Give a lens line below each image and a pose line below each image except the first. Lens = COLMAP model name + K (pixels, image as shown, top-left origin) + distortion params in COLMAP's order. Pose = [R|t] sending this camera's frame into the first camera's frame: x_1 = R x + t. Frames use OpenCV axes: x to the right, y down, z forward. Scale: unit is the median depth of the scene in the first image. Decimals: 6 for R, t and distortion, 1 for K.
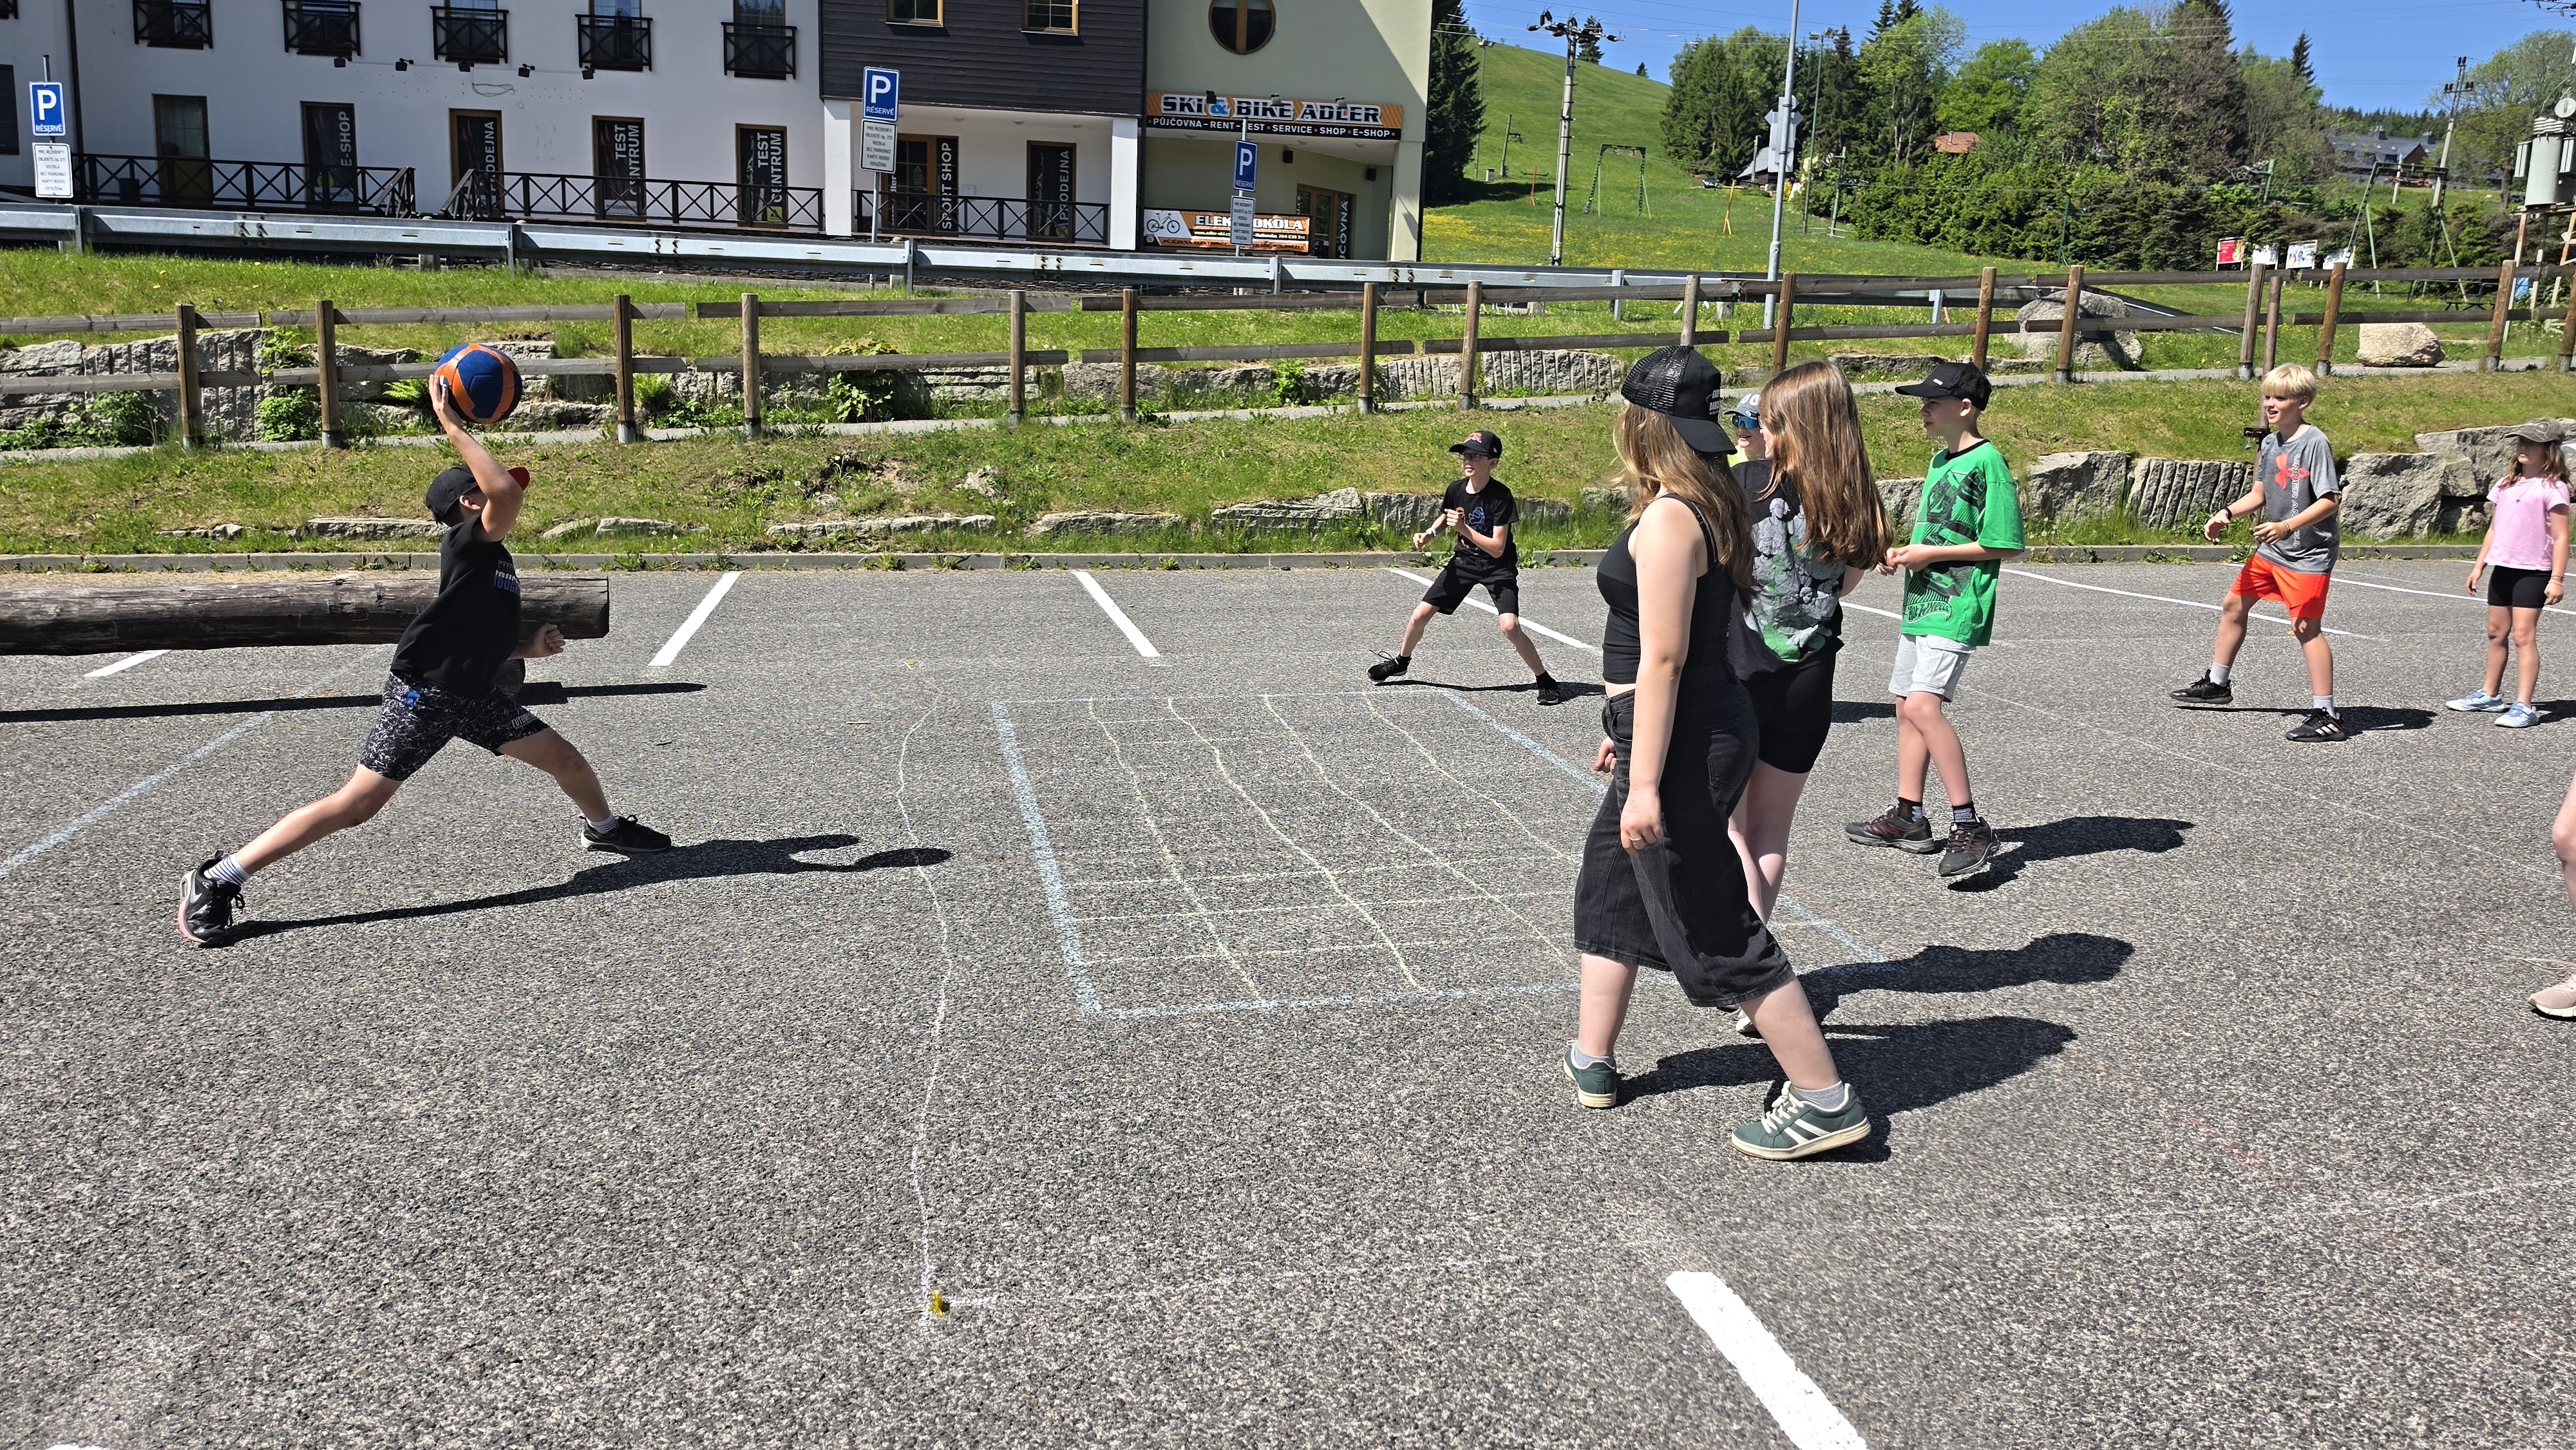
lens RADIAL K [[1695.9, 0, 1288.0], [0, 1695.9, 725.0], [0, 0, 1]] dist [0.073668, -0.084209]
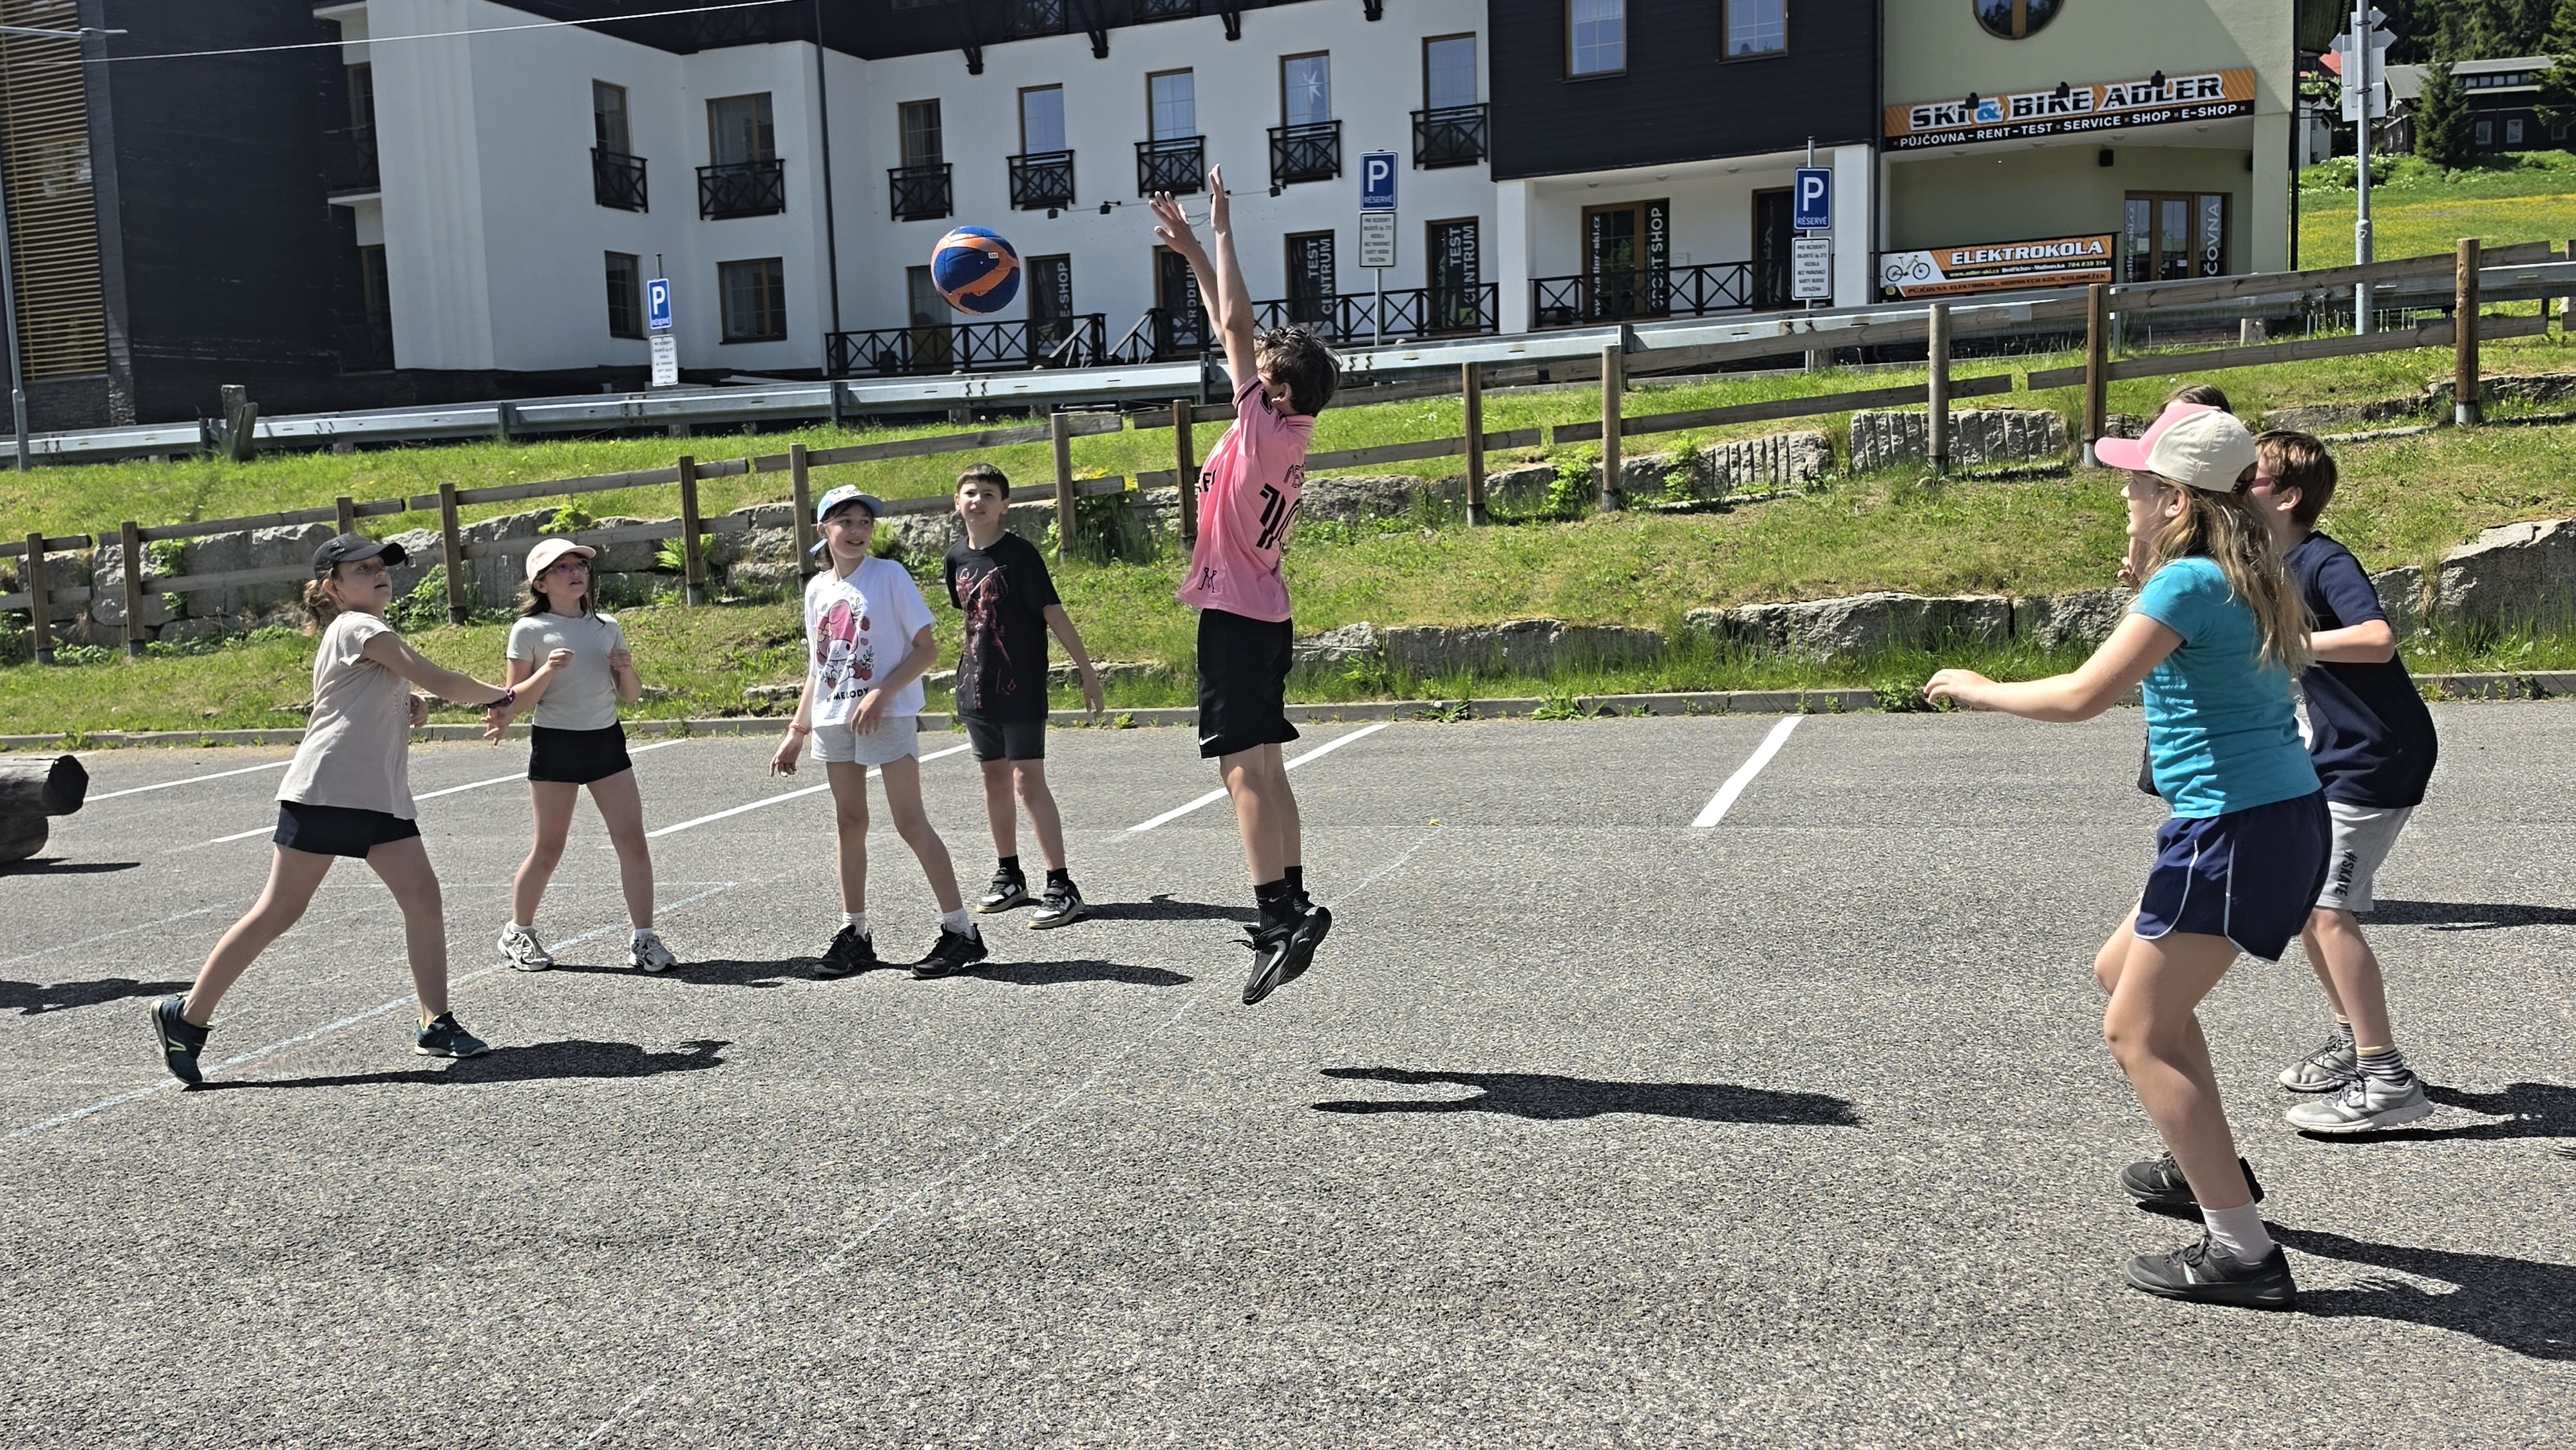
lens RADIAL K [[2095.7, 0, 1288.0], [0, 2095.7, 725.0], [0, 0, 1]] dist [0.118819, -0.181213]
pose [[0.872659, -0.012343, -0.488174, 0.150110], [-0.029107, 0.996588, -0.077229, -0.004741], [0.487461, 0.081604, 0.869323, 0.041191]]
